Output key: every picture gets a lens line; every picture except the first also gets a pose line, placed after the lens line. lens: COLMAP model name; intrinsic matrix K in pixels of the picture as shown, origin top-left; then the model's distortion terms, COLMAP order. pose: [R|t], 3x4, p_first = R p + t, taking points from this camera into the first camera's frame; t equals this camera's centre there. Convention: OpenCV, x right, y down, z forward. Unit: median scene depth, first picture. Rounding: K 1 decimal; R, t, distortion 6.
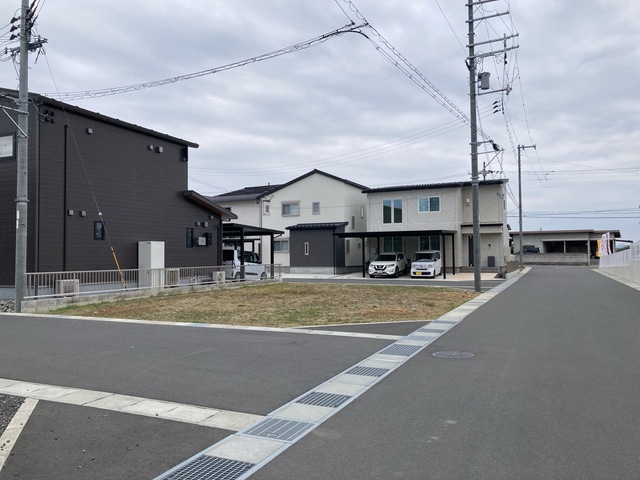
lens RADIAL K [[523.6, 0, 307.6], [0, 523.6, 258.0], [0, 0, 1]] dist [0.034796, -0.030762]
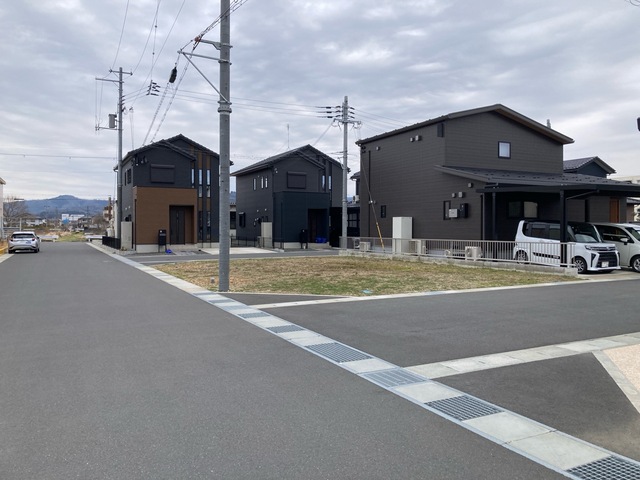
lens RADIAL K [[523.6, 0, 324.8], [0, 523.6, 236.2], [0, 0, 1]] dist [0.034796, -0.030762]
pose [[-0.613686, 0.018832, -0.789326, 0.729675], [0.002666, 0.999759, 0.021779, -0.011957], [0.789546, 0.011261, -0.613588, 1.463461]]
